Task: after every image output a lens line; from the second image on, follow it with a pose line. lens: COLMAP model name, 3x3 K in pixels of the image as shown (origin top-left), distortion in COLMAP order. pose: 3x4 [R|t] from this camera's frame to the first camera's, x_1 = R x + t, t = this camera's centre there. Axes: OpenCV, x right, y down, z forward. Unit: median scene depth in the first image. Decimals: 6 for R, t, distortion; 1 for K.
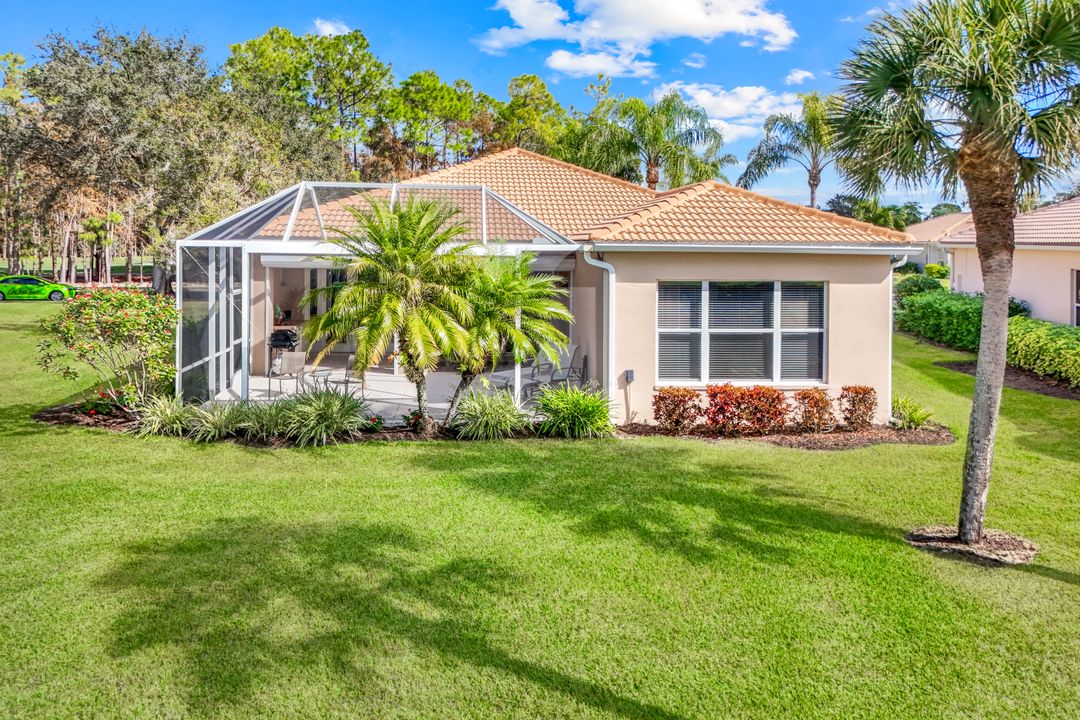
lens RADIAL K [[778.7, 0, 540.0], [0, 778.7, 360.0], [0, 0, 1]] dist [0.077089, -0.091319]
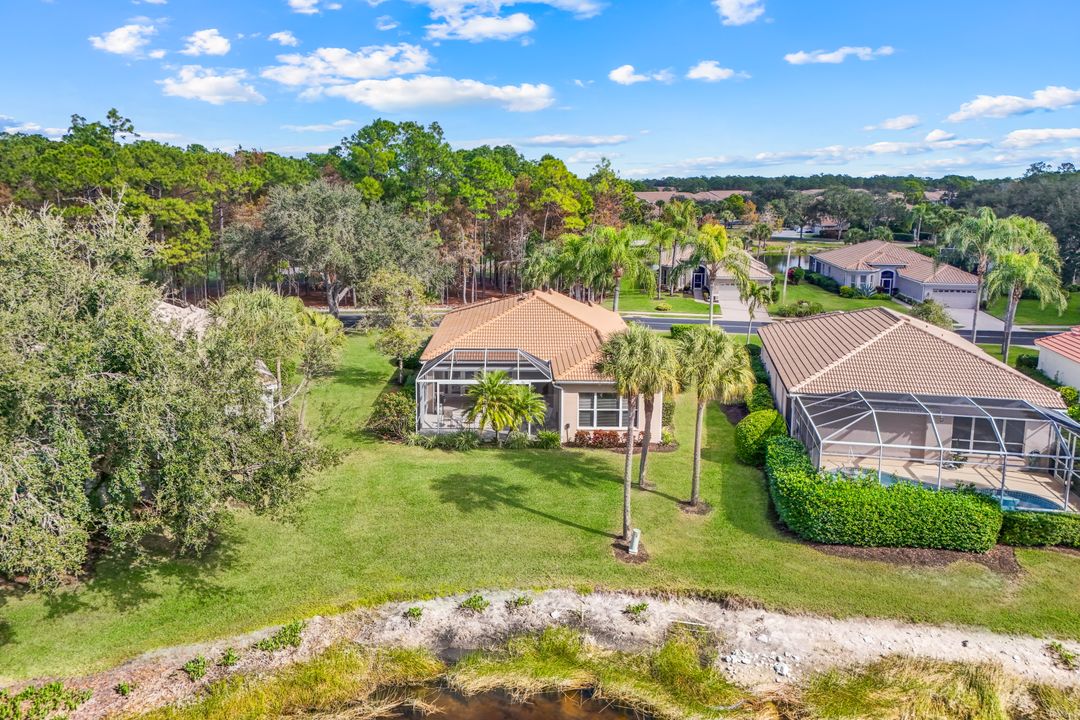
lens RADIAL K [[778.7, 0, 540.0], [0, 778.7, 360.0], [0, 0, 1]] dist [0.077089, -0.091319]
pose [[0.998937, 0.009005, -0.045210, 0.151036], [-0.005591, 0.997161, 0.075086, -0.478609], [0.045758, -0.074754, 0.996152, -2.038726]]
